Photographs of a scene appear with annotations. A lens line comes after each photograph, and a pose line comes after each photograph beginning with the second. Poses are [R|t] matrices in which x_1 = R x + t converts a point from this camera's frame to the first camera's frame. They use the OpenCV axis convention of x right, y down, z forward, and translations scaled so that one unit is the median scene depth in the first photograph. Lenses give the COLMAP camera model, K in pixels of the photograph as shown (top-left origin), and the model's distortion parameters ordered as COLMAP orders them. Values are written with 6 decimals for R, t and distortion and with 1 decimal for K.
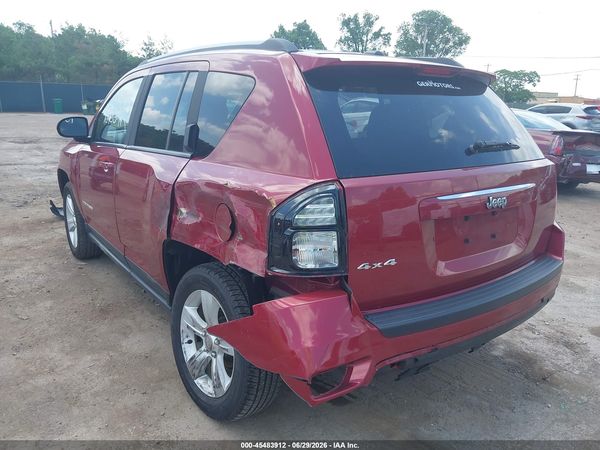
lens RADIAL K [[476.2, 0, 301.6], [0, 476.2, 226.3], [0, 0, 1]] dist [-0.003385, 0.001272]
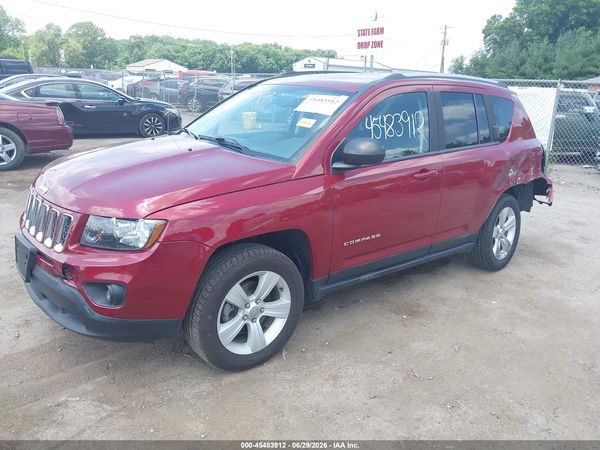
lens RADIAL K [[476.2, 0, 290.9], [0, 476.2, 215.3], [0, 0, 1]] dist [-0.003385, 0.001272]
pose [[-0.049712, -0.288294, 0.956251, -1.834955], [0.200717, 0.935017, 0.292327, -0.528731], [-0.978387, 0.206468, 0.011384, 1.642488]]
